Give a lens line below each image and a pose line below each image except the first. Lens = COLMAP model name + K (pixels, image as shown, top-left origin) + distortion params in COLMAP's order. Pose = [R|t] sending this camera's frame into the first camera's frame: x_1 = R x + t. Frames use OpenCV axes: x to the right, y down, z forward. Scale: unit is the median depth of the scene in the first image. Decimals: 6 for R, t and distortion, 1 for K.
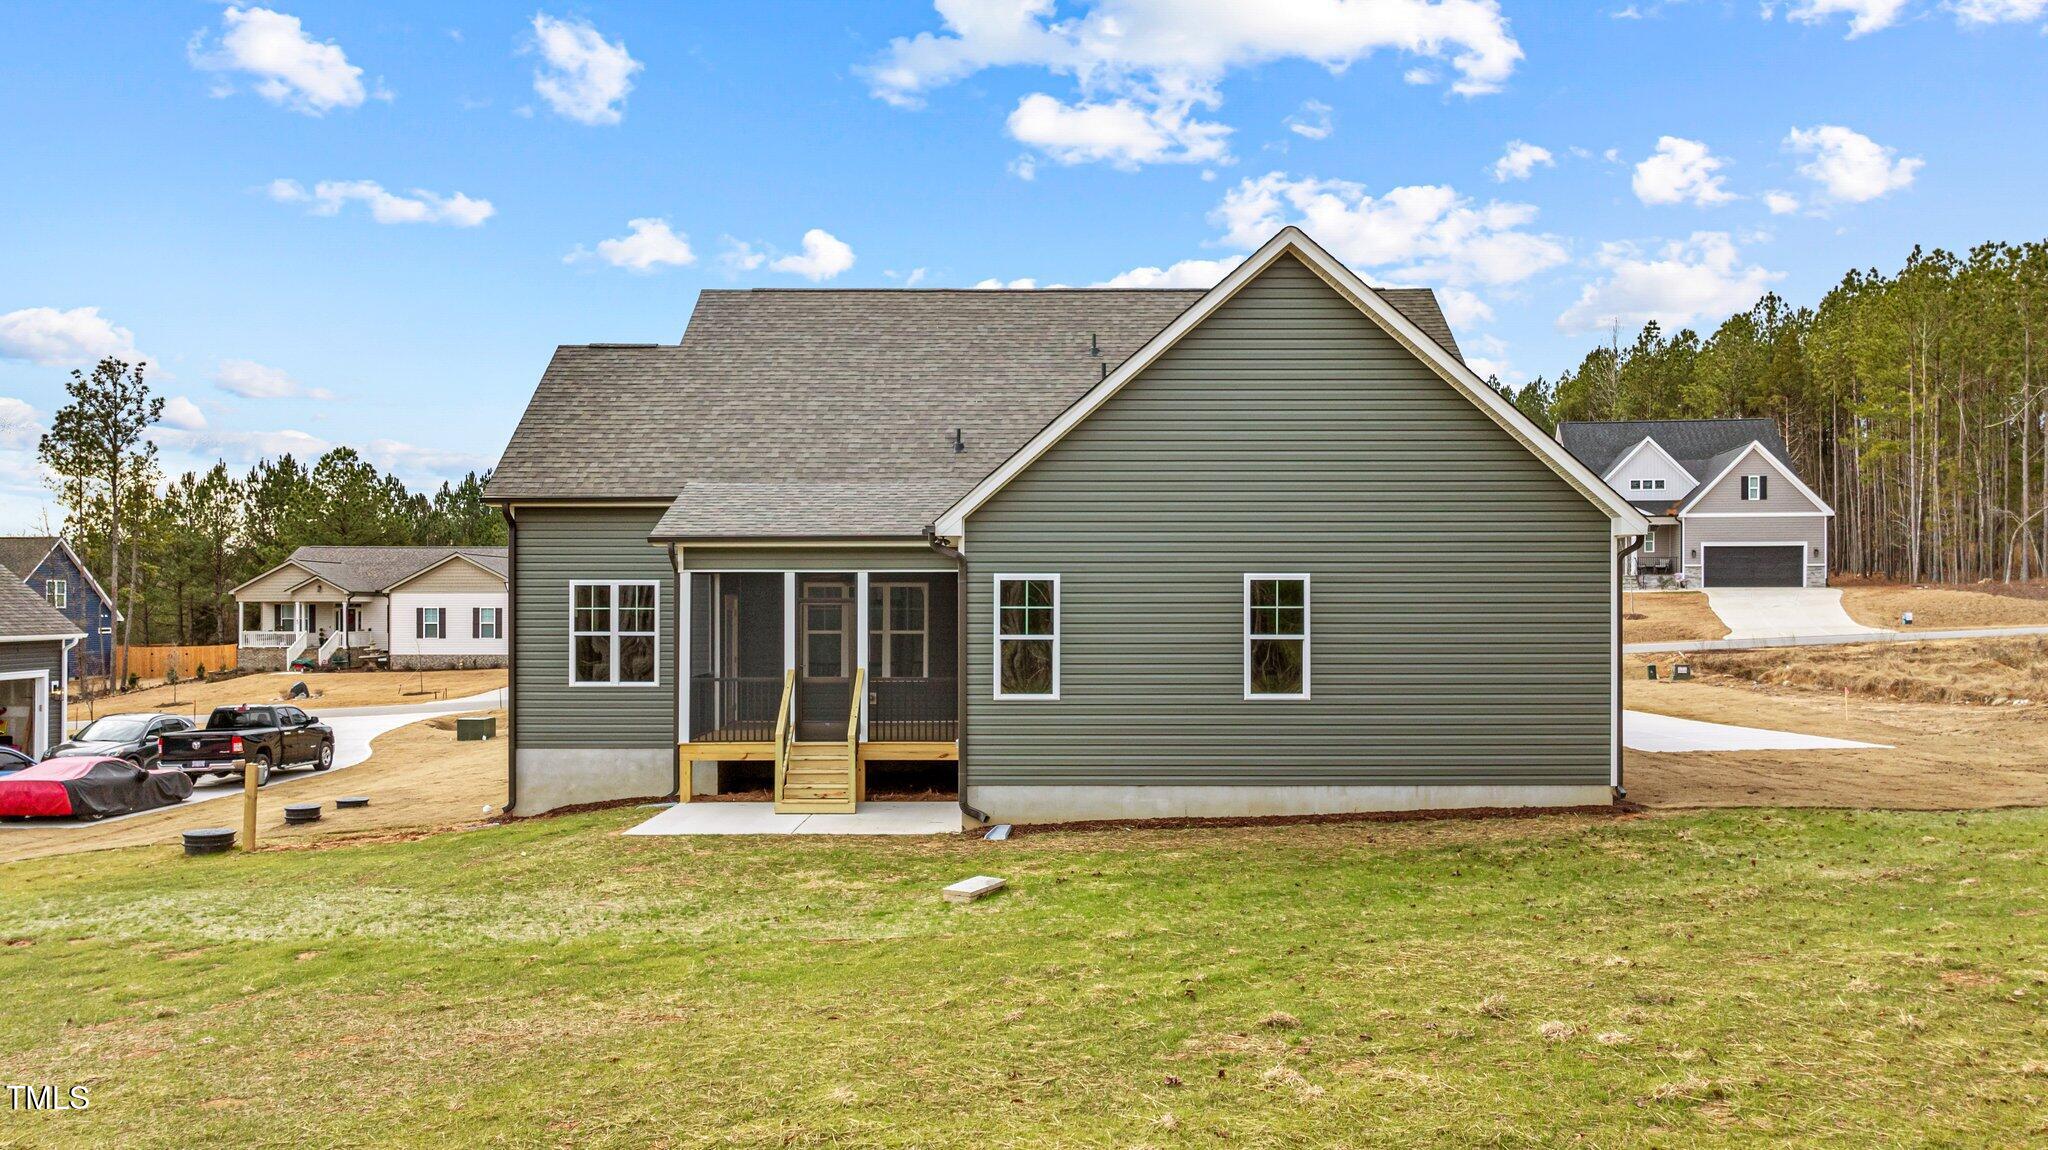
lens RADIAL K [[1483.4, 0, 1024.0], [0, 1483.4, 575.0], [0, 0, 1]] dist [0.003393, -0.071538]
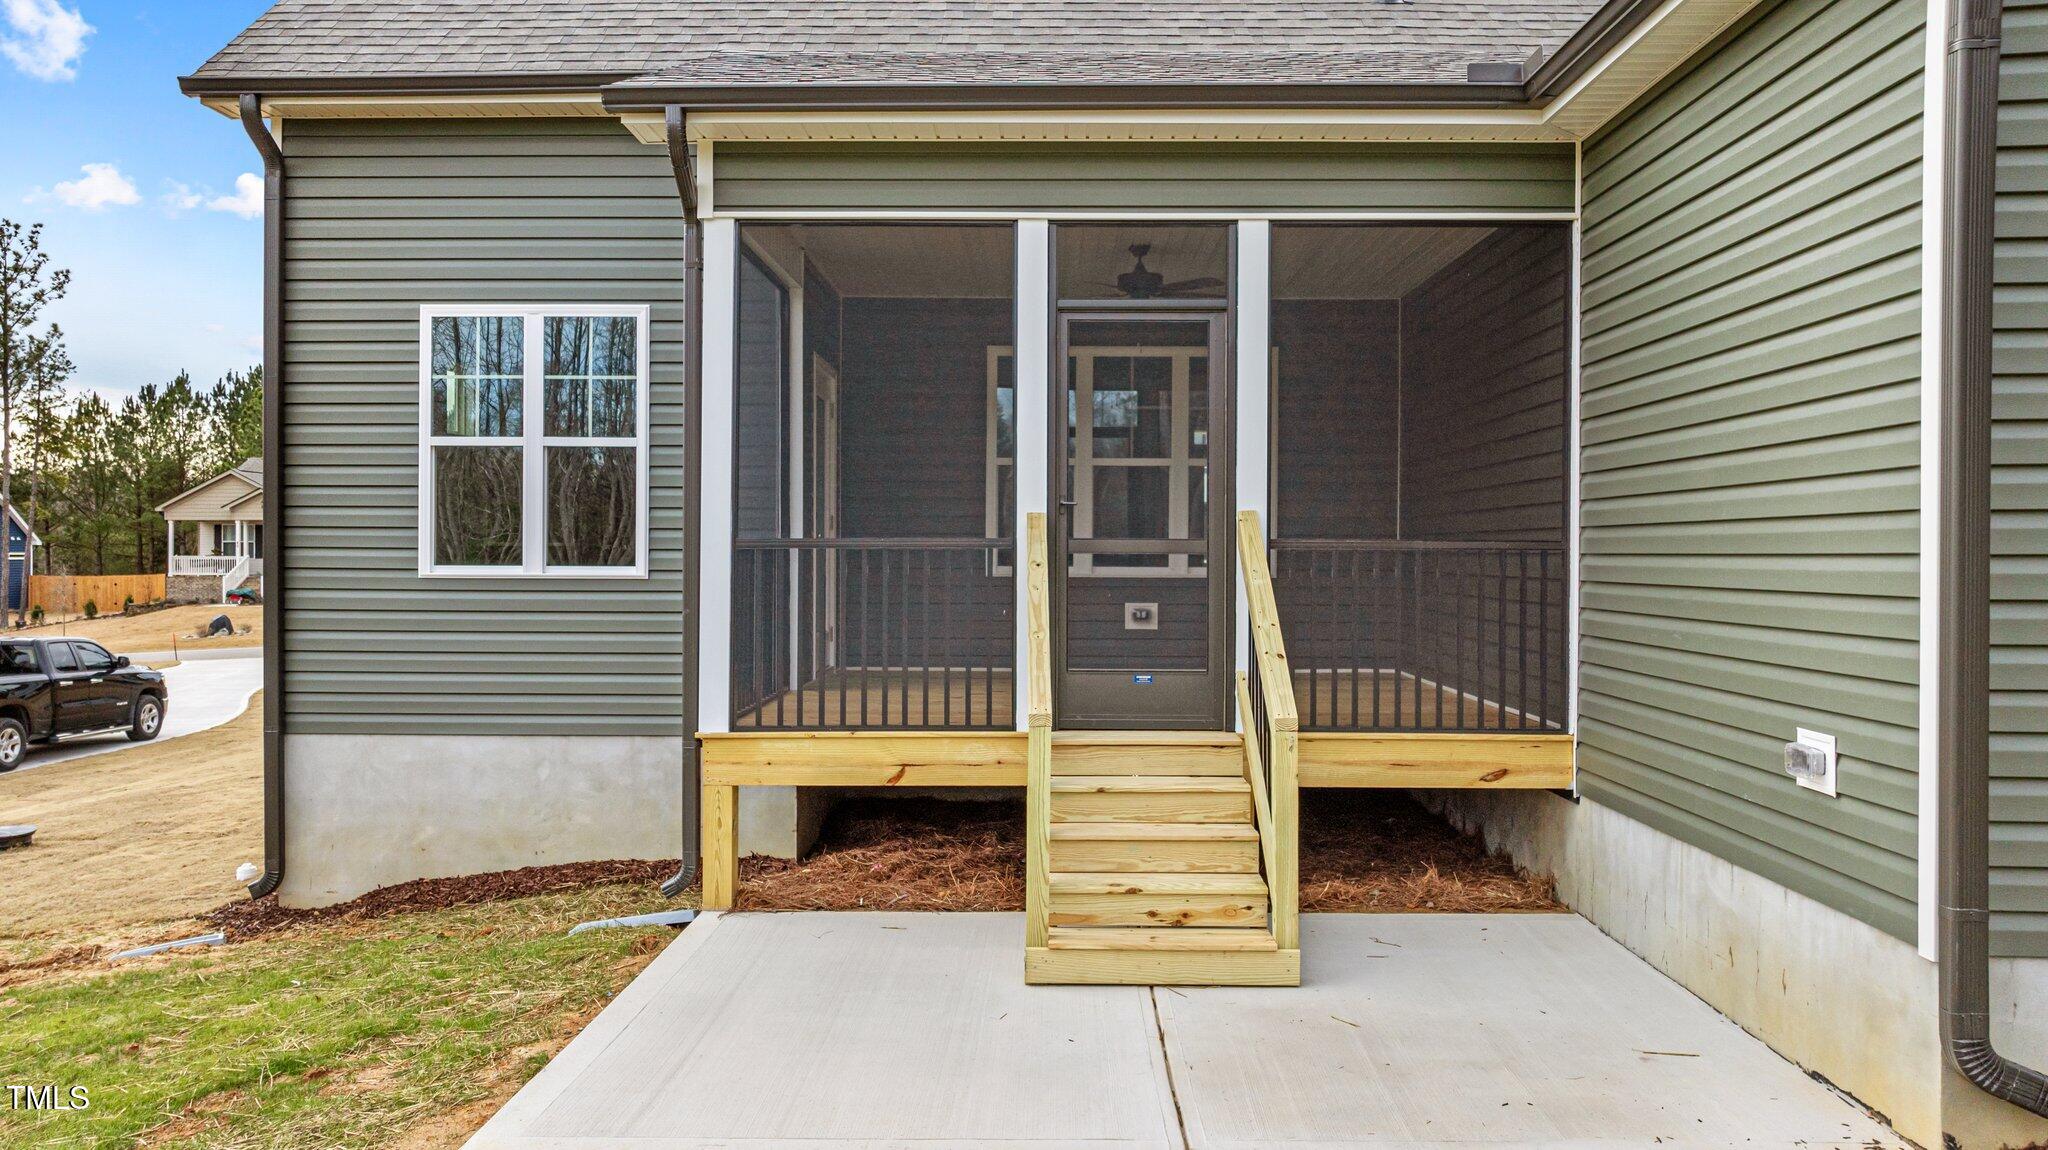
lens RADIAL K [[1452.5, 0, 1027.0], [0, 1452.5, 544.1], [0, 0, 1]] dist [-0.025519, 0.002078]
pose [[0.999983, 0.003890, -0.004270, -0.144600], [-0.003832, 0.999900, 0.013609, 0.060572], [0.004323, -0.013592, 0.999898, 0.619207]]
